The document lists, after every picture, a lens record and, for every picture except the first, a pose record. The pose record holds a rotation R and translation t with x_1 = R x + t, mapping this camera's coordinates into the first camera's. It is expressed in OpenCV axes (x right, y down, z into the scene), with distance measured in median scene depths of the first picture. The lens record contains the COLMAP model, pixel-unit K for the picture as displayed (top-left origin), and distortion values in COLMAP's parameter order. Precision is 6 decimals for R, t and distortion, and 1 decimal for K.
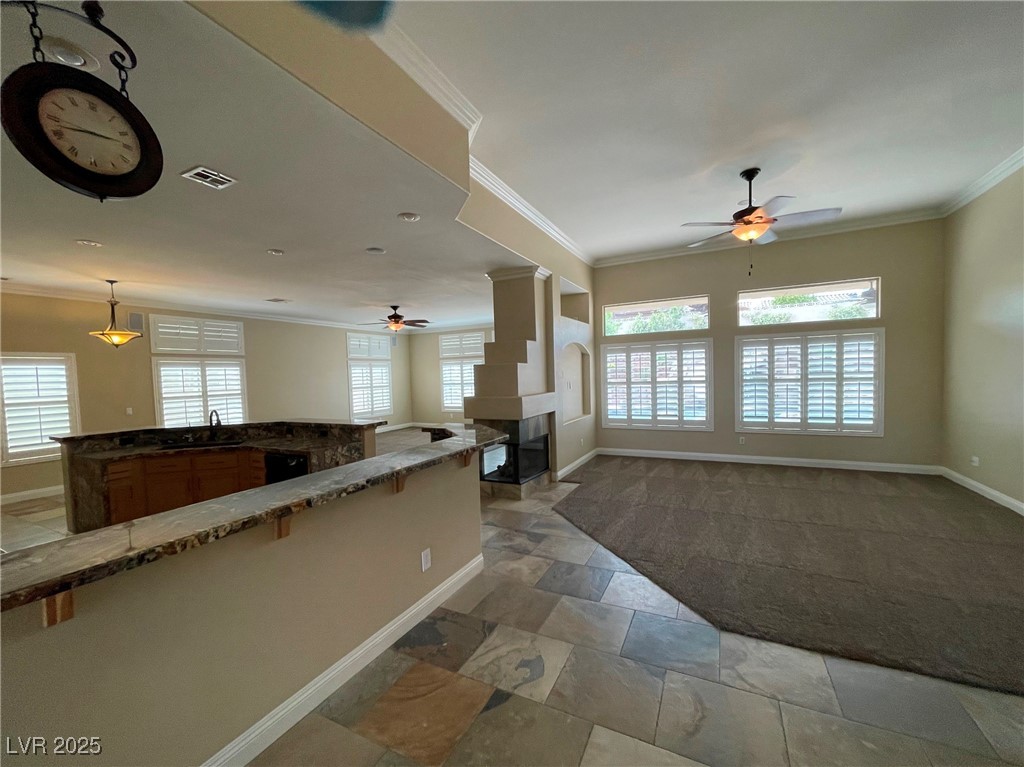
lens RADIAL K [[417.2, 0, 505.3], [0, 417.2, 393.5], [0, 0, 1]] dist [0.001554, -0.000230]
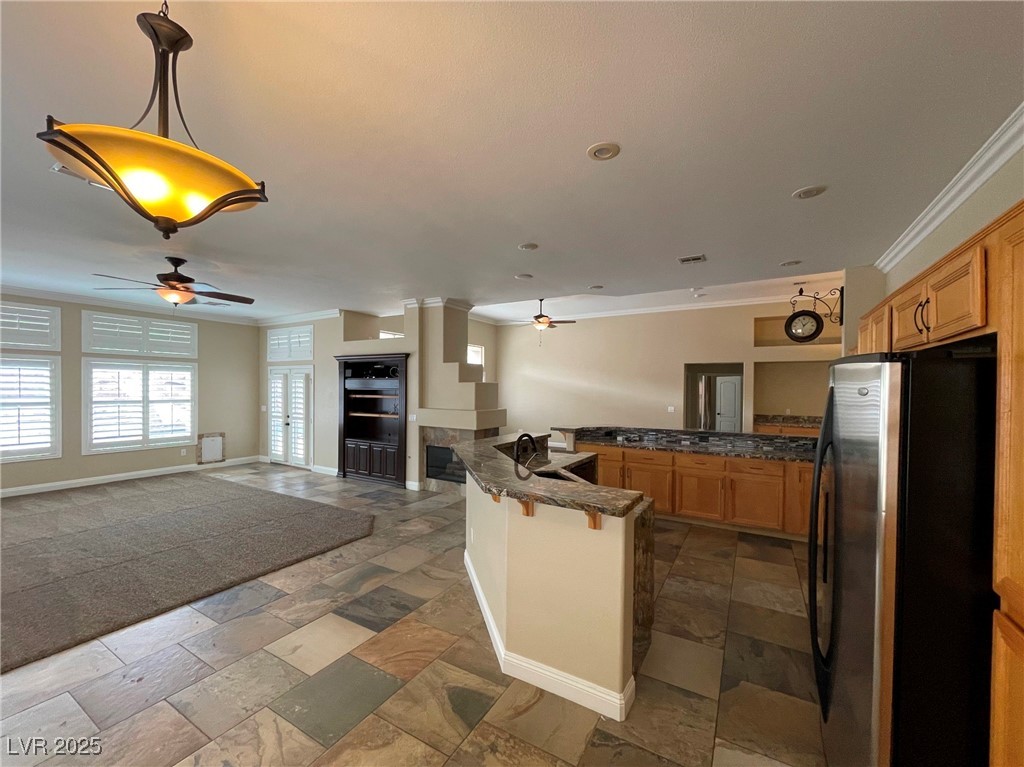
lens RADIAL K [[417.2, 0, 505.3], [0, 417.2, 393.5], [0, 0, 1]] dist [0.001554, -0.000230]
pose [[0.061280, 0.015179, 0.998005, -1.089530], [0.034073, 0.999270, -0.017291, -0.013621], [-0.997539, 0.035065, 0.060718, 0.771195]]
